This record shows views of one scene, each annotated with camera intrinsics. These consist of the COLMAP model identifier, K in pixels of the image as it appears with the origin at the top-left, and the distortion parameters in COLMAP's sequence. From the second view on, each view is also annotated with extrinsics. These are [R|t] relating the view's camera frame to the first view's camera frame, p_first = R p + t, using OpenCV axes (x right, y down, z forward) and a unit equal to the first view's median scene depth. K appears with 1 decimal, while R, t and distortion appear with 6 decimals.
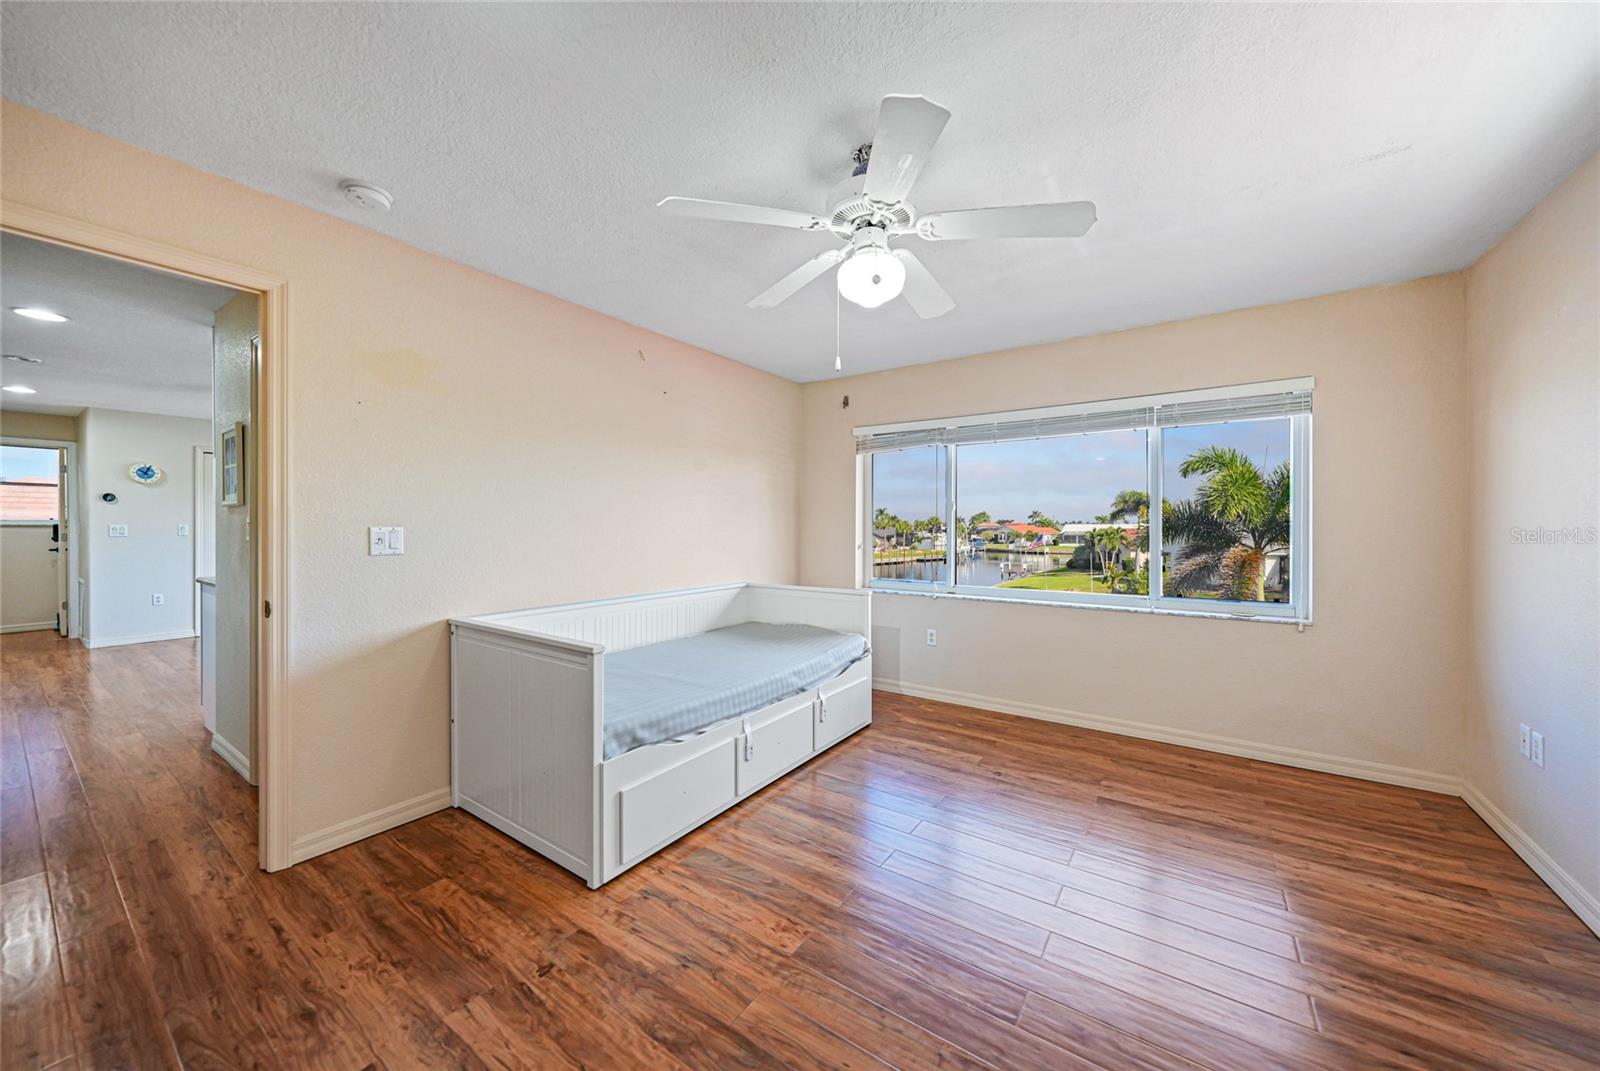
lens RADIAL K [[563.9, 0, 804.5], [0, 563.9, 528.6], [0, 0, 1]] dist [0.000912, 0.000093]
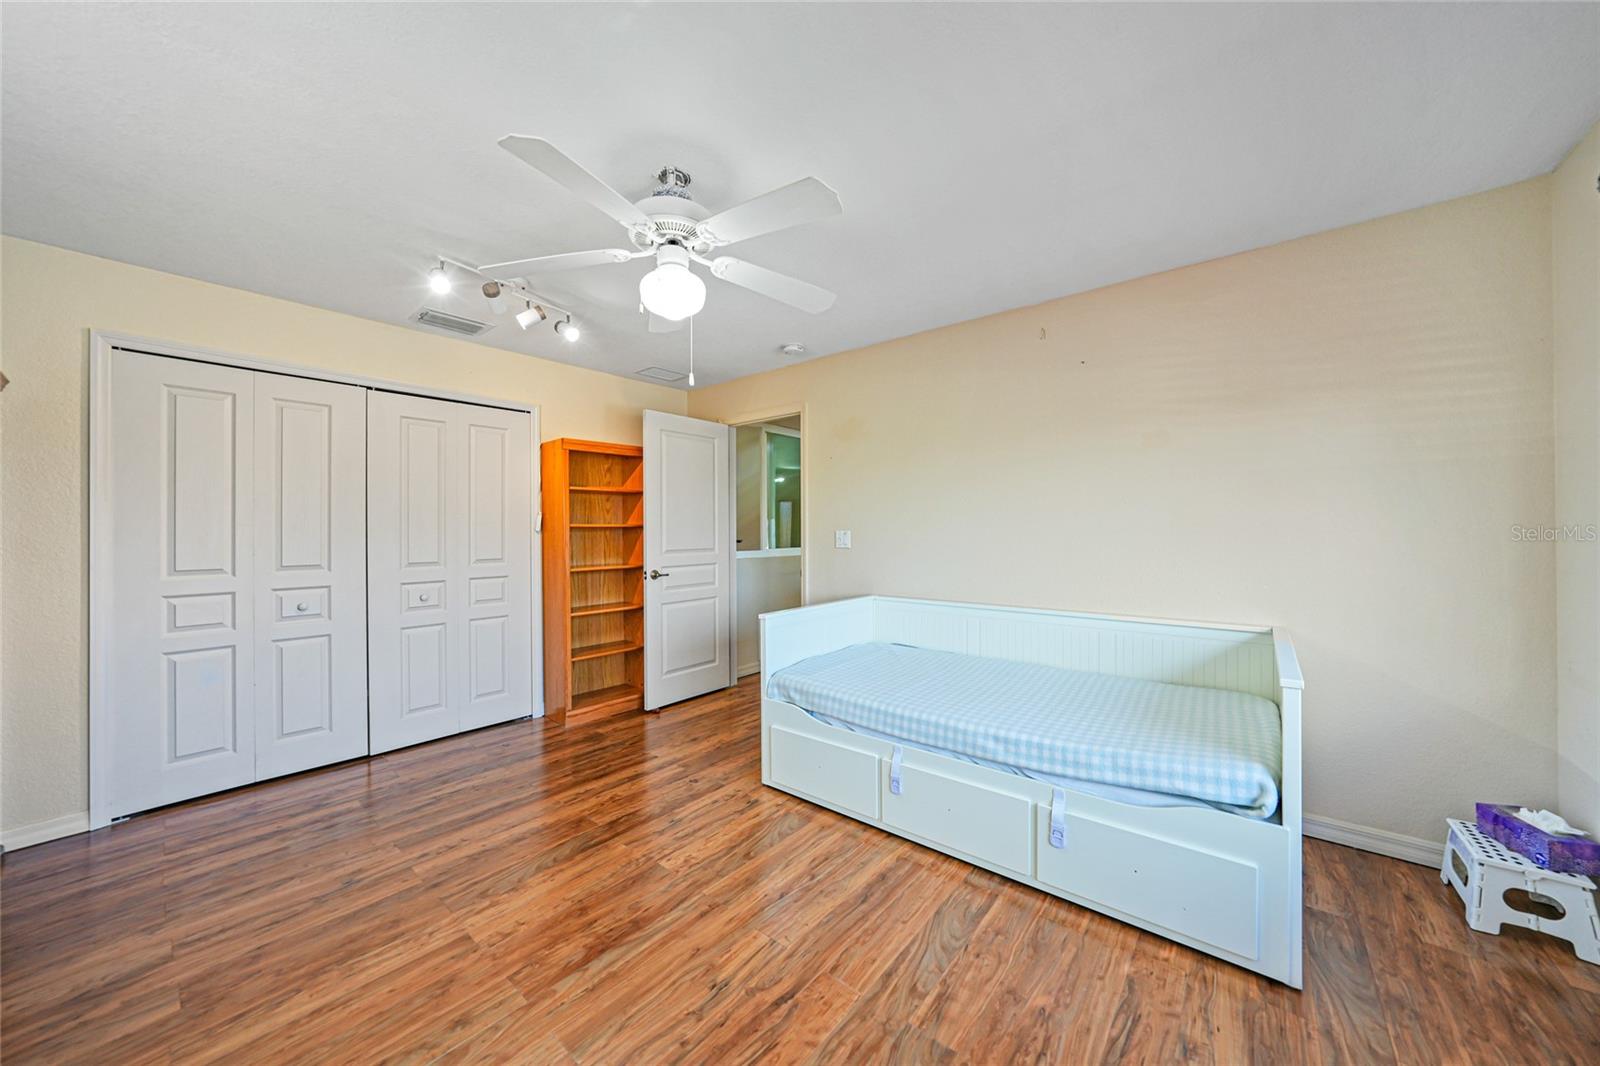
lens RADIAL K [[561.9, 0, 807.4], [0, 561.9, 528.6], [0, 0, 1]] dist [-0.017728, 0.000082]
pose [[-0.084515, -0.010227, -0.996370, 0.918448], [-0.004009, 0.999943, -0.009923, 0.006991], [0.996414, 0.003156, -0.084551, 1.091774]]
